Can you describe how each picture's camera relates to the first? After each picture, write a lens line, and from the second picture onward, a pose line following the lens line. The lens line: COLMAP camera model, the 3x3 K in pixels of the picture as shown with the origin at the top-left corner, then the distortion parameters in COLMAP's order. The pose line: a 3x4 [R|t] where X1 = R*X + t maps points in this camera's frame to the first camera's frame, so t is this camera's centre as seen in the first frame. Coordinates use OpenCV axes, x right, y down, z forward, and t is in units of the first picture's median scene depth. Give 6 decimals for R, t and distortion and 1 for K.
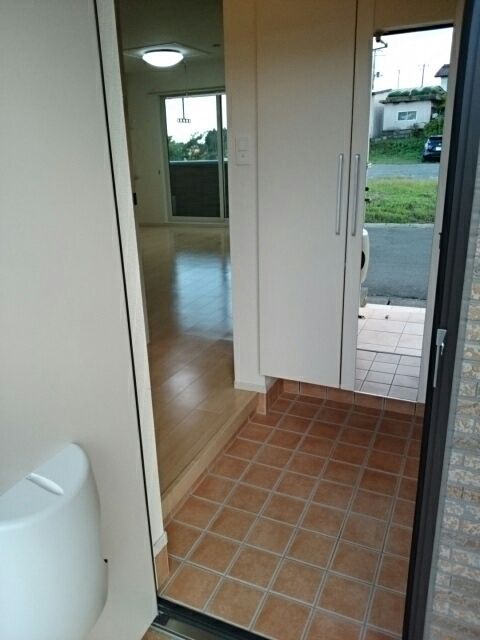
lens RADIAL K [[495.6, 0, 240.0], [0, 495.6, 320.0], [0, 0, 1]] dist [0.000511, 0.000072]
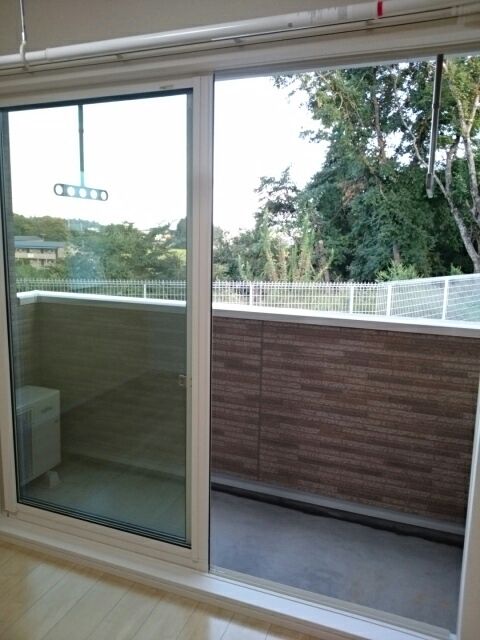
lens RADIAL K [[495.6, 0, 240.0], [0, 495.6, 320.0], [0, 0, 1]] dist [0.000511, 0.000072]
pose [[0.997219, 0.036870, 0.064773, -0.010264], [-0.025750, 0.985991, -0.164801, -0.084473], [-0.069942, 0.162674, 0.984198, 0.214522]]
